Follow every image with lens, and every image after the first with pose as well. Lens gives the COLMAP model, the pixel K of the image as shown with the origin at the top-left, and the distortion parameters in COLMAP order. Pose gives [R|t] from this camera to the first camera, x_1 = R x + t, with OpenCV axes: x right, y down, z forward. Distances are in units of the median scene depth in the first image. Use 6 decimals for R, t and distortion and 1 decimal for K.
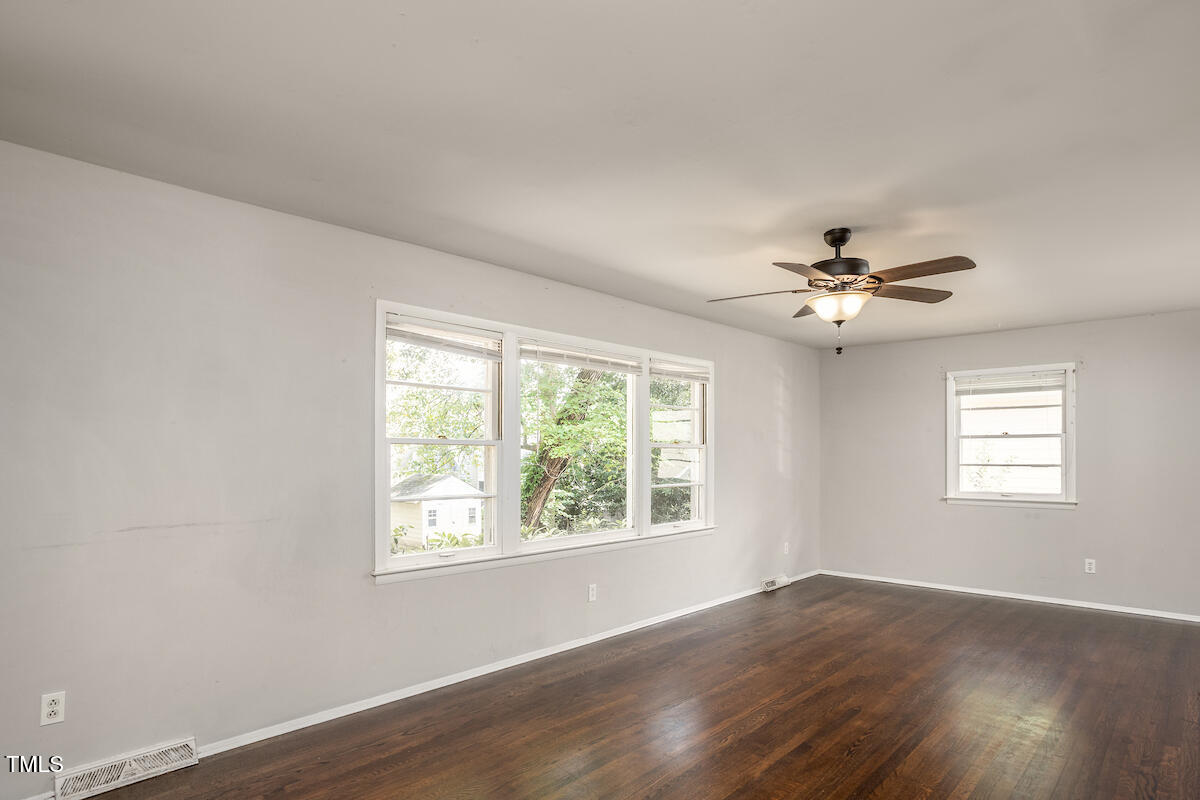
lens RADIAL K [[678.0, 0, 600.6], [0, 678.0, 447.3], [0, 0, 1]] dist [-0.000125, 0.001459]
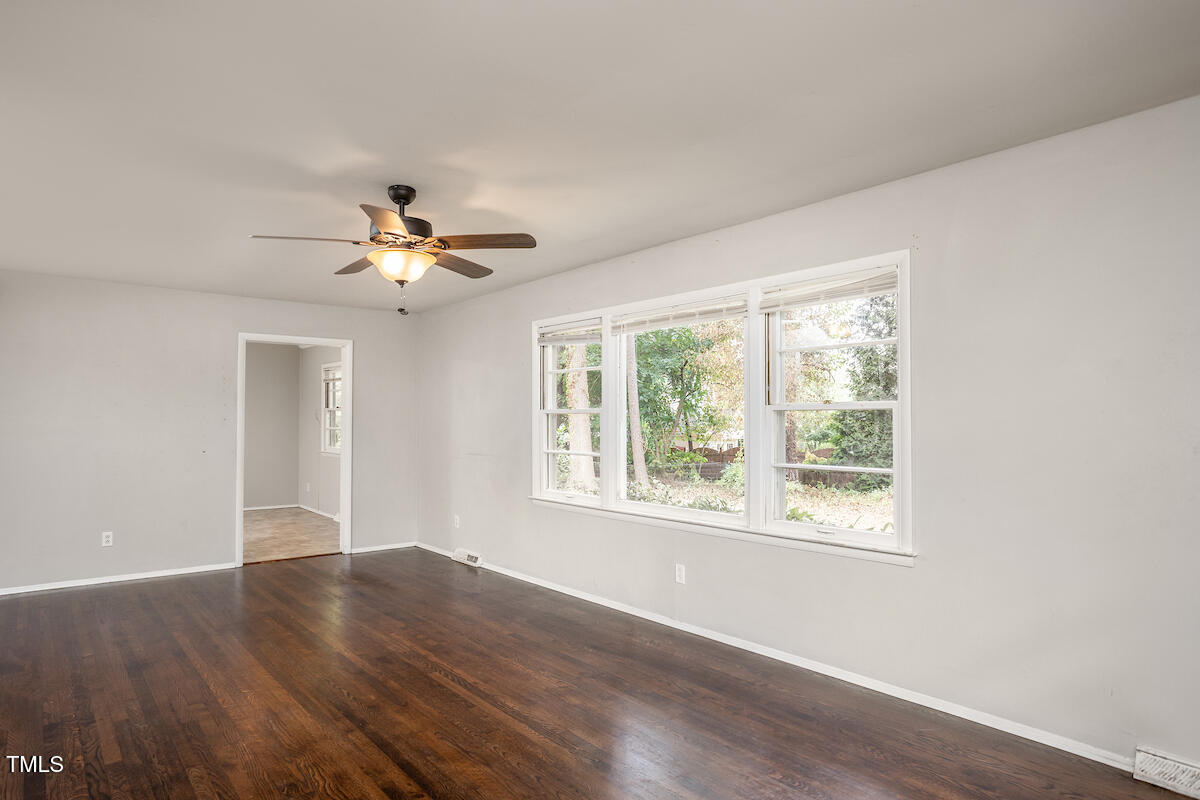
lens RADIAL K [[719.6, 0, 600.0], [0, 719.6, 400.0], [0, 0, 1]] dist [-0.007256, -0.002088]
pose [[-0.160690, -0.028502, -0.986593, 0.752740], [0.010135, 0.999483, -0.030525, 0.008928], [0.986953, -0.014904, -0.160318, 0.829745]]
